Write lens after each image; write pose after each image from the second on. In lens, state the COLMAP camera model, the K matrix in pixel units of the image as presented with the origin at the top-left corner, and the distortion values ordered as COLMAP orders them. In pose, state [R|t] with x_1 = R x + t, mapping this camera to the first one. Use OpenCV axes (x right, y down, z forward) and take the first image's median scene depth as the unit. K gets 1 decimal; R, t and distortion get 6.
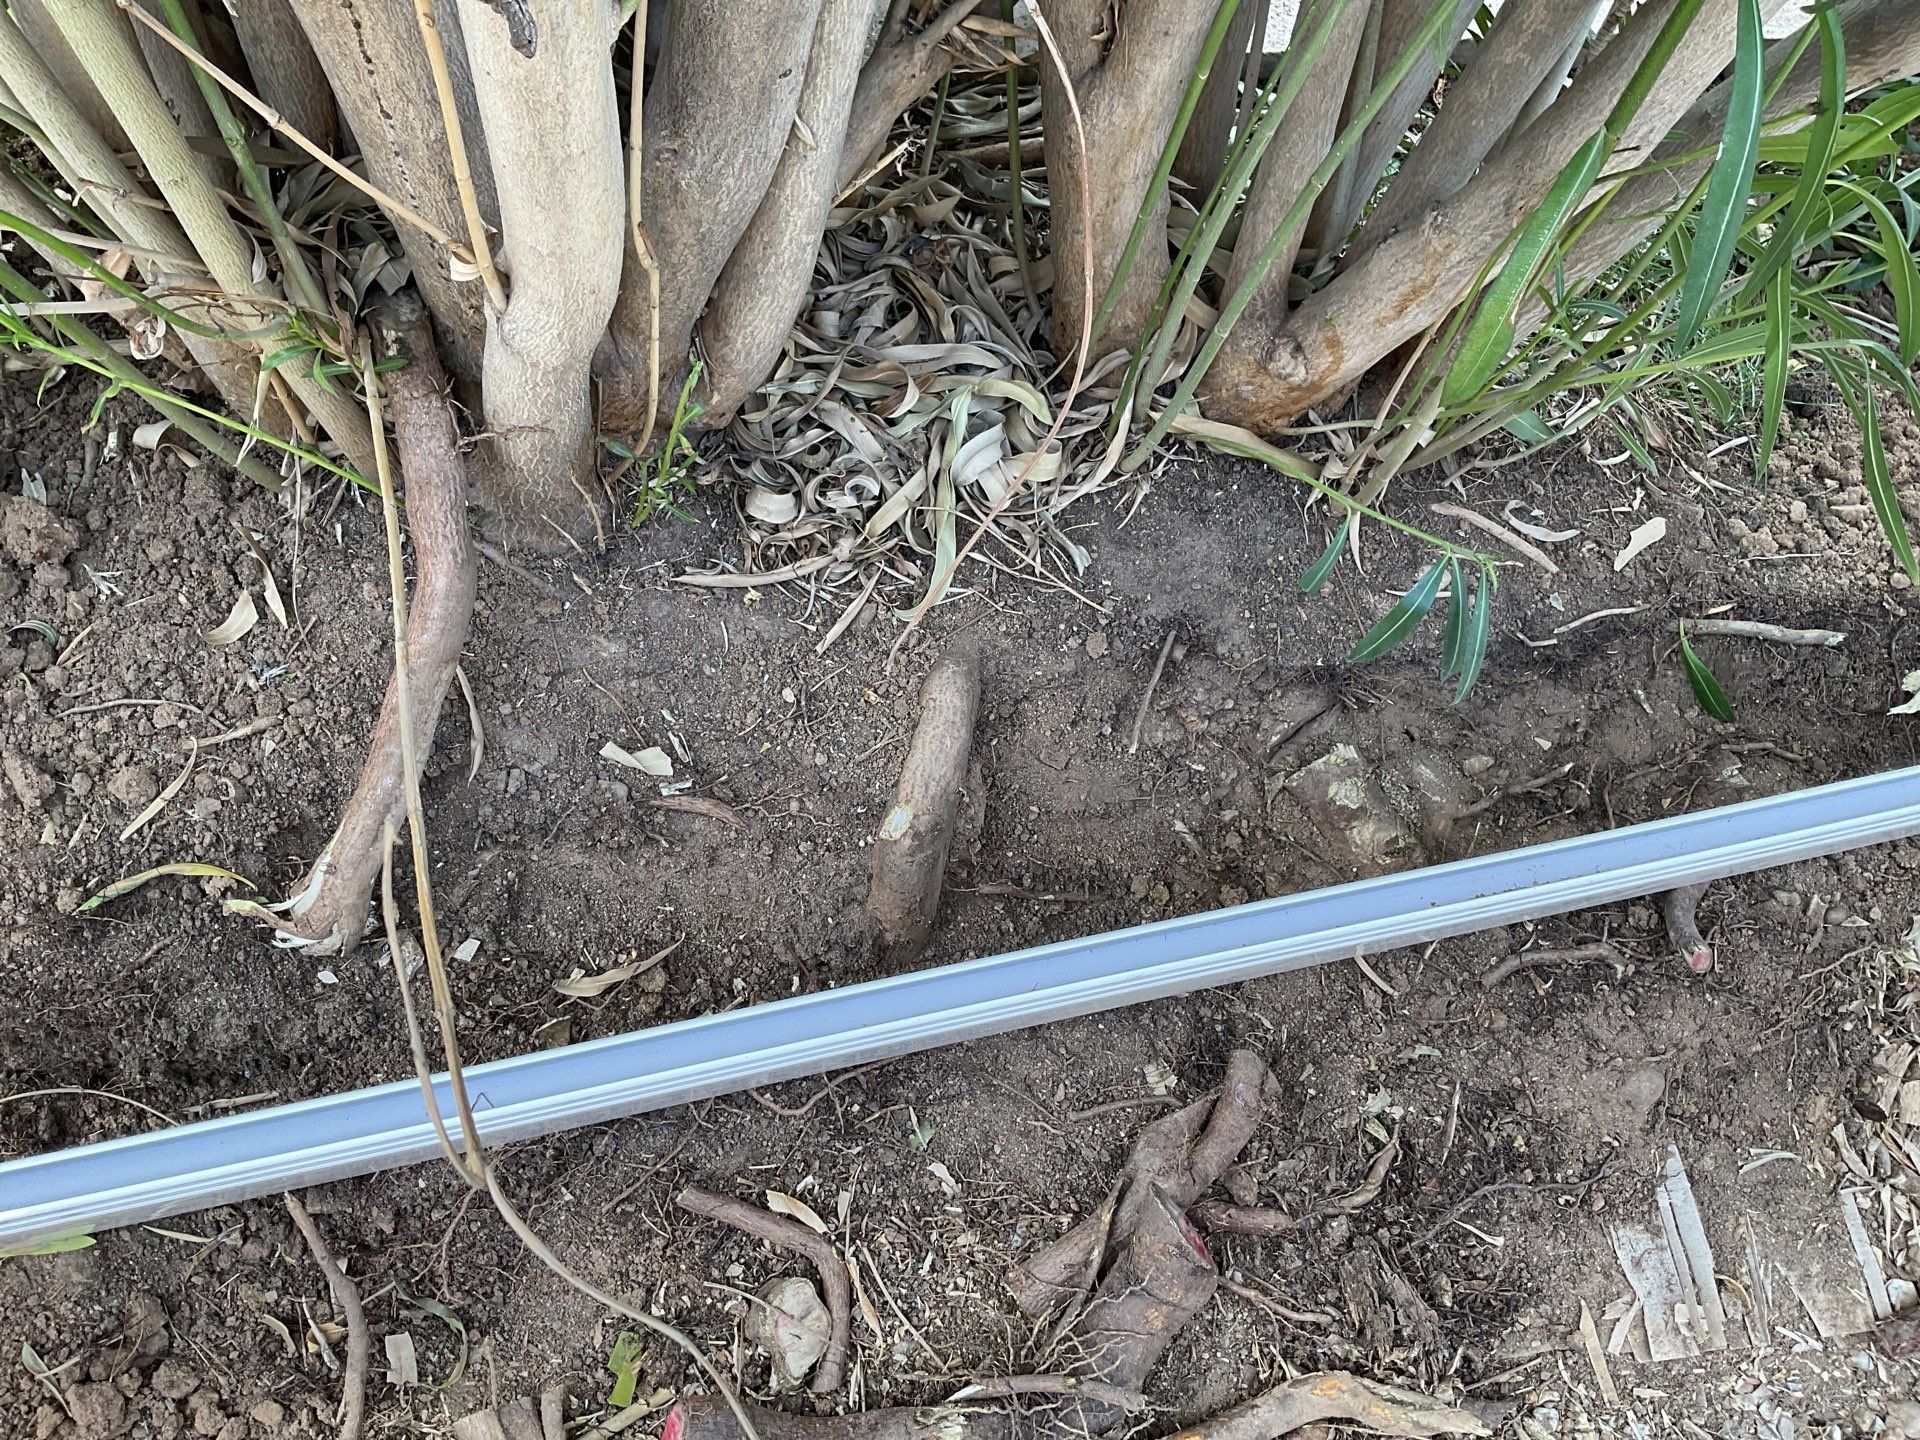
lens RADIAL K [[1571.6, 0, 960.0], [0, 1571.6, 720.0], [0, 0, 1]] dist [0.038634, -0.083024]
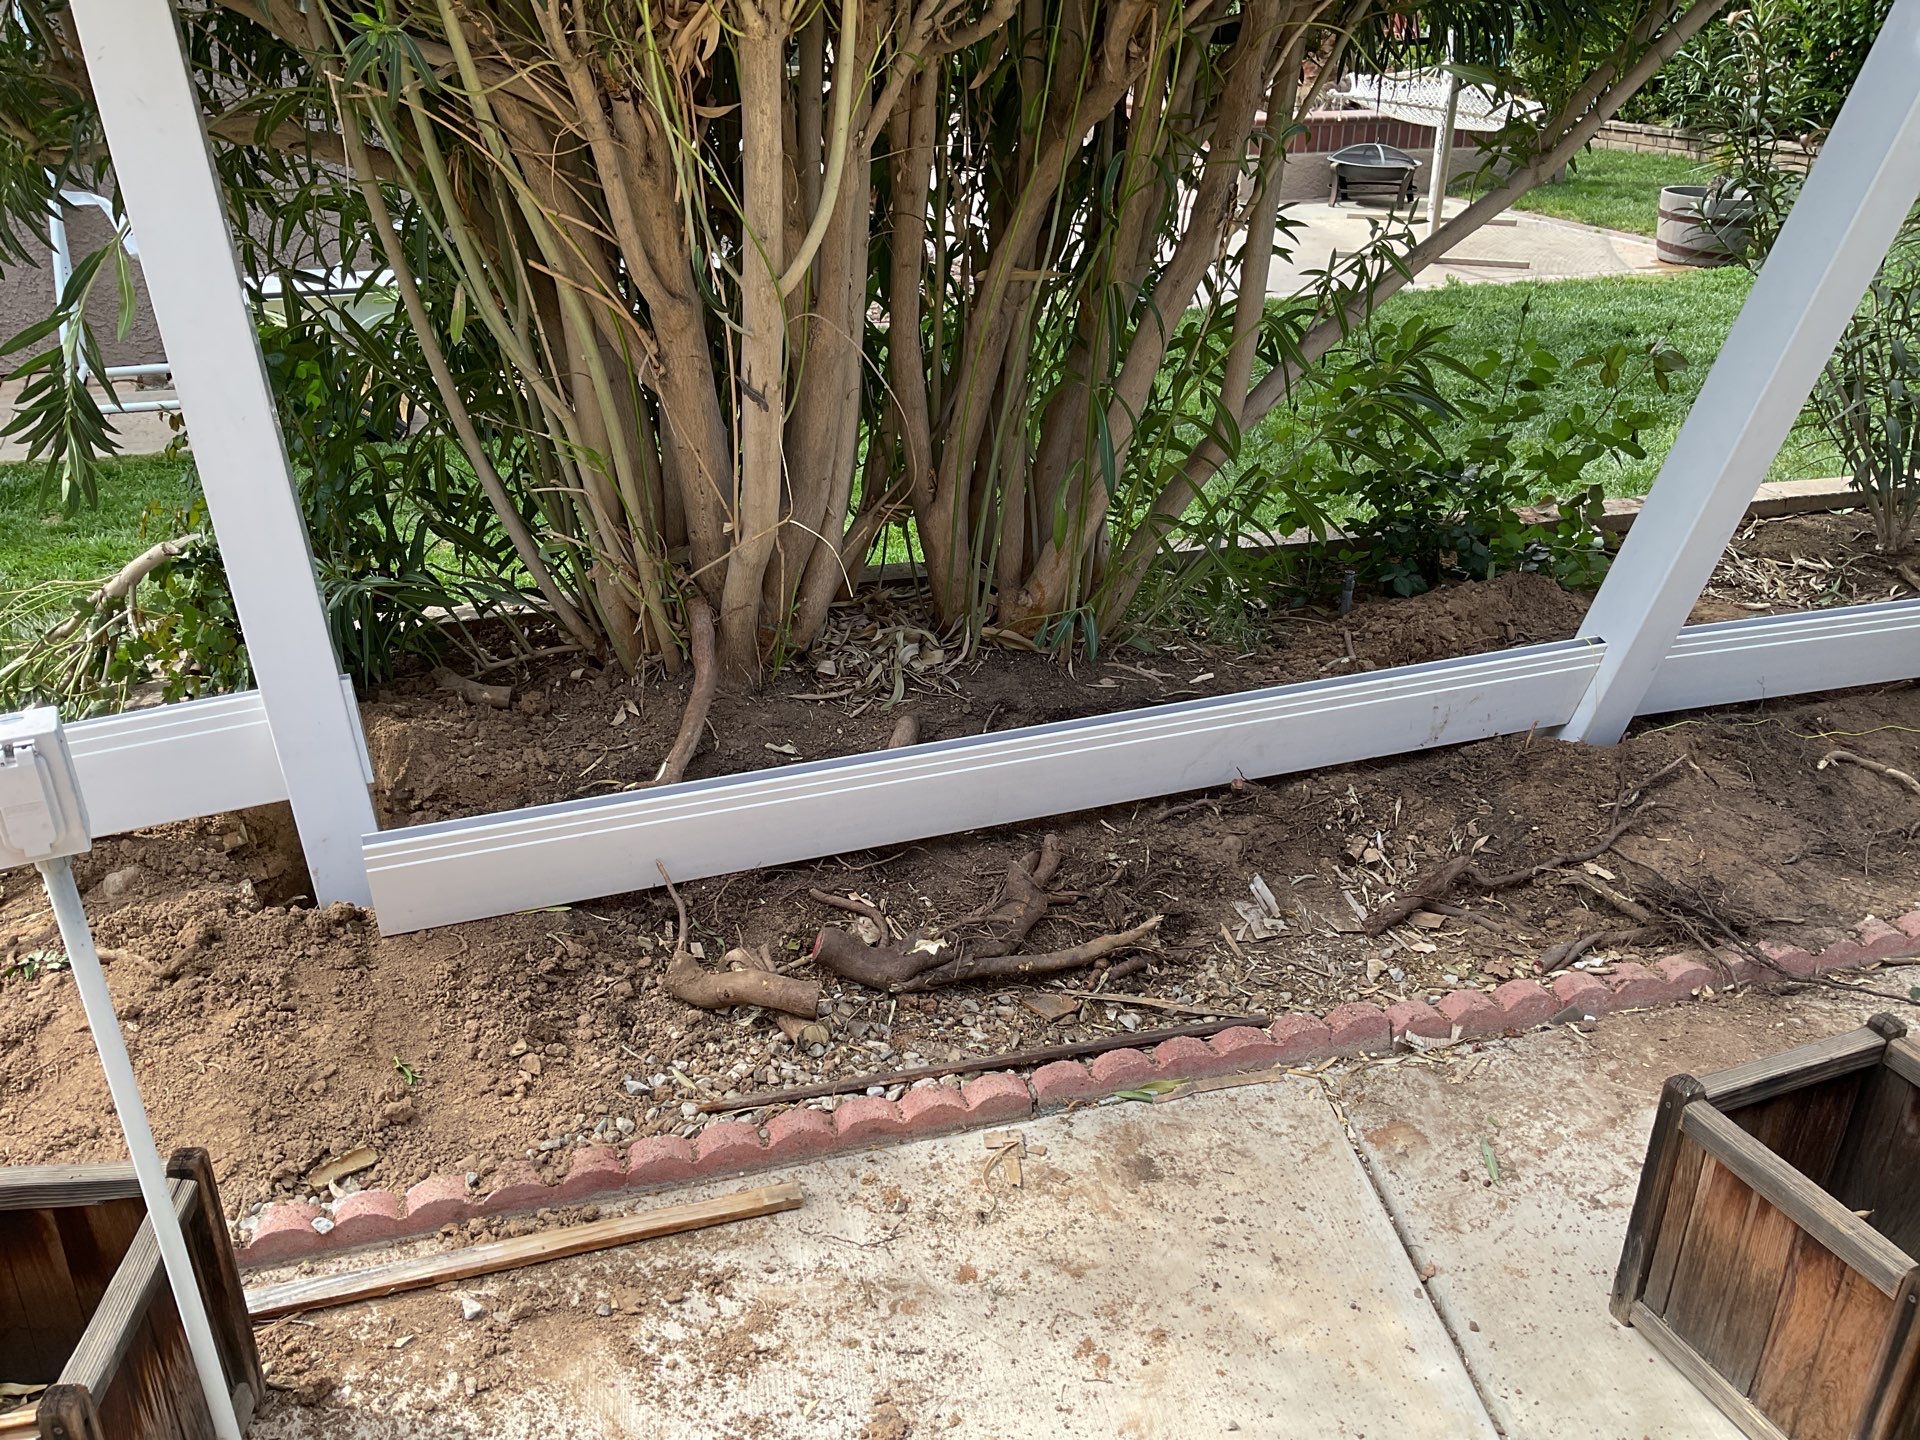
lens RADIAL K [[1571.6, 0, 960.0], [0, 1571.6, 720.0], [0, 0, 1]] dist [0.038634, -0.083024]
pose [[0.991856, -0.118927, 0.045593, -0.033349], [0.124844, 0.836887, -0.532949, 1.232360], [0.025226, 0.534301, 0.844918, -0.999104]]
